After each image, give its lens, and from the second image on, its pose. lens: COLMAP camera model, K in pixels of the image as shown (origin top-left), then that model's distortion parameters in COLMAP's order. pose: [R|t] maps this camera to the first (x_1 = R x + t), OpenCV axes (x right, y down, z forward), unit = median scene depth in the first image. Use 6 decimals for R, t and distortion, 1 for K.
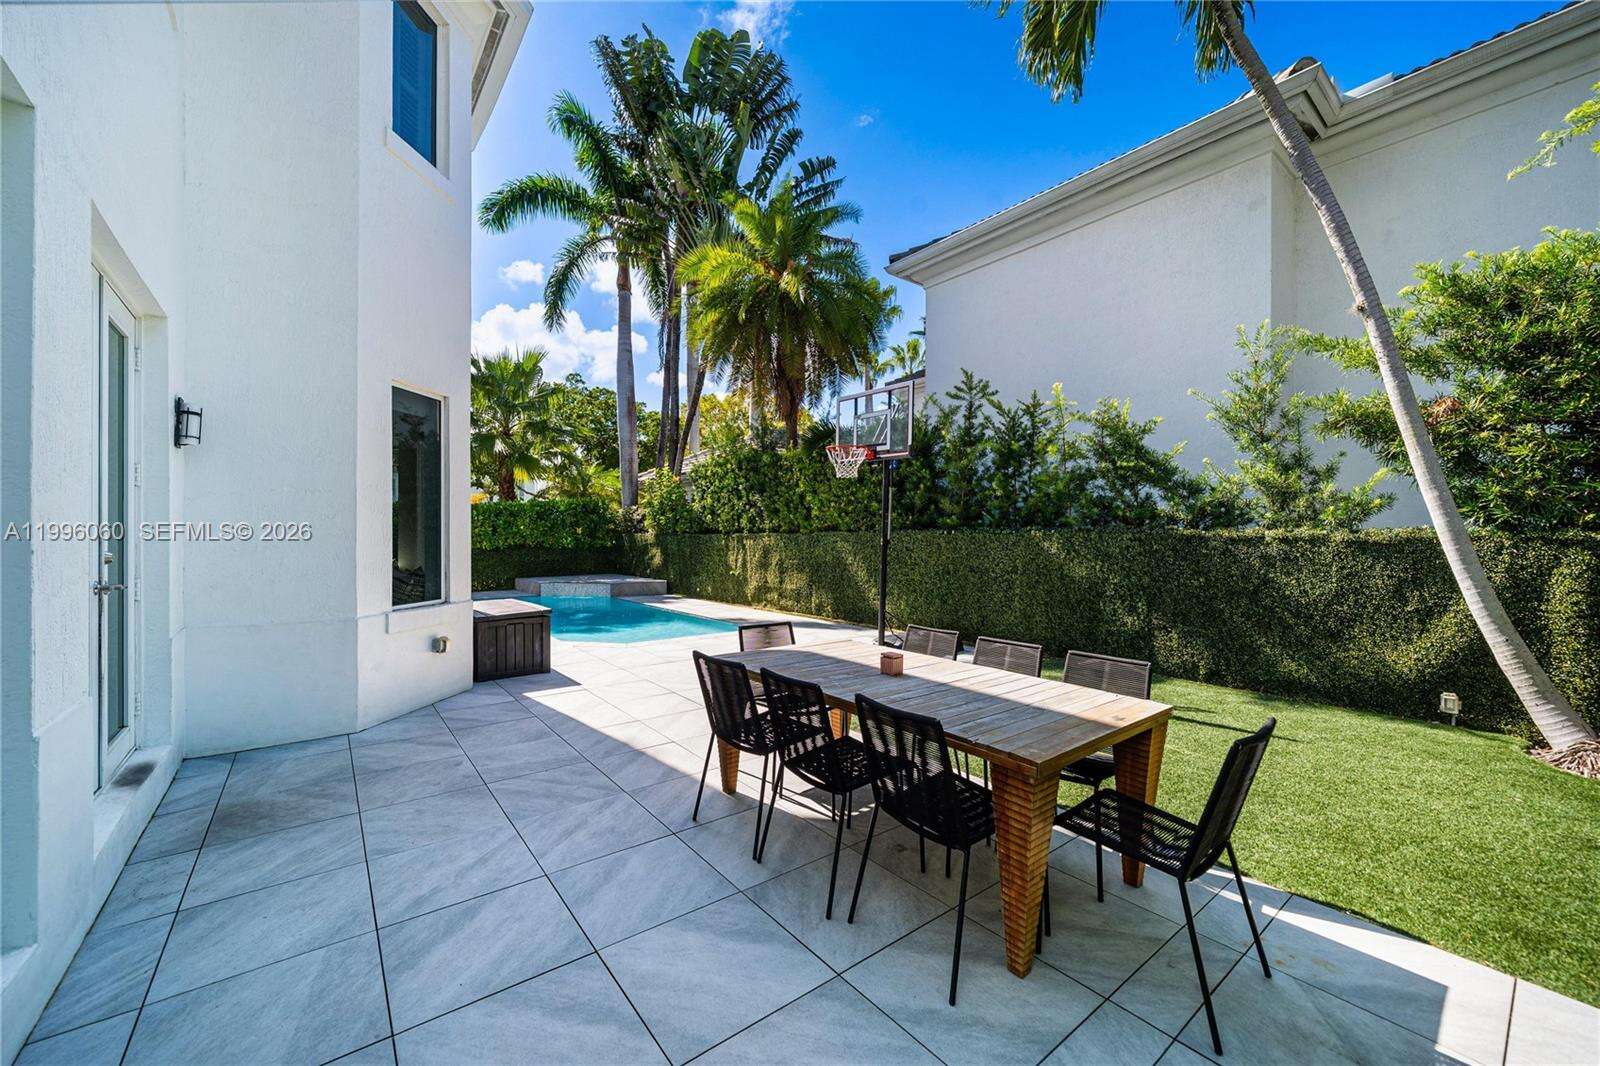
lens RADIAL K [[596.3, 0, 800.0], [0, 596.3, 533.0], [0, 0, 1]] dist [-0.000074, 0.000003]
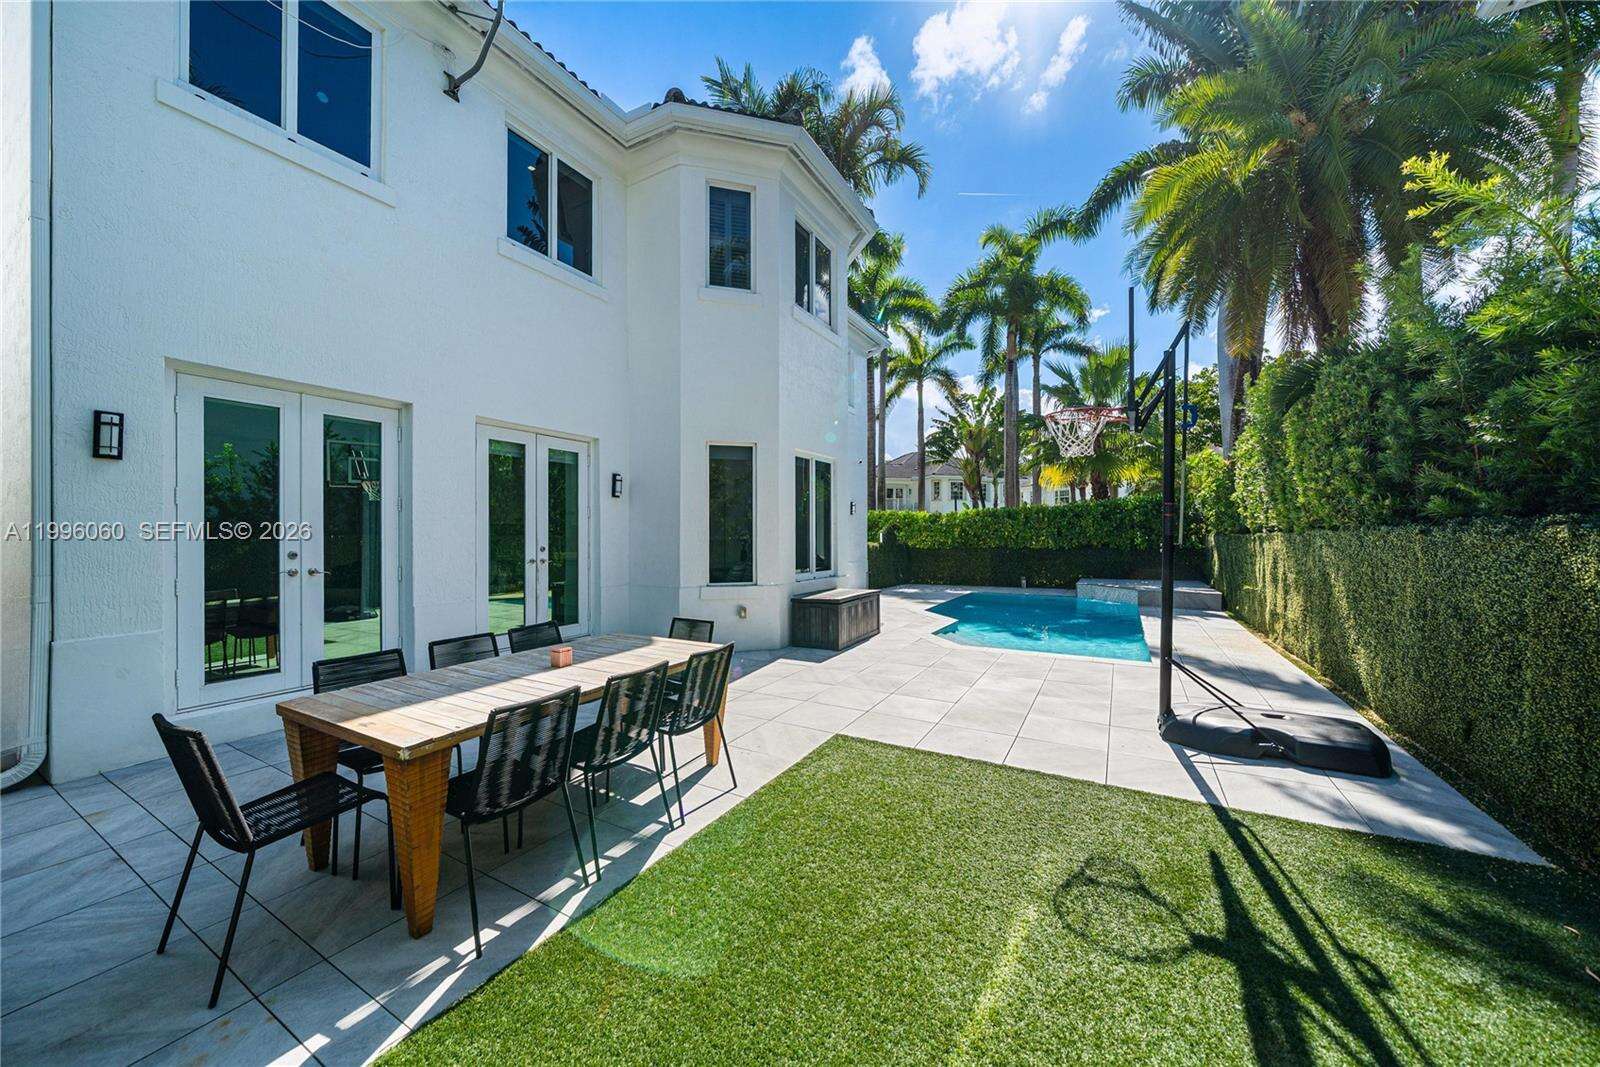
lens RADIAL K [[574.7, 0, 800.0], [0, 574.7, 533.5], [0, 0, 1]] dist [-0.000185, -0.000100]
pose [[0.391241, -0.006627, -0.920265, 0.662672], [0.008104, 0.999960, -0.003755, -0.001755], [0.920253, -0.005989, 0.391279, 0.498424]]
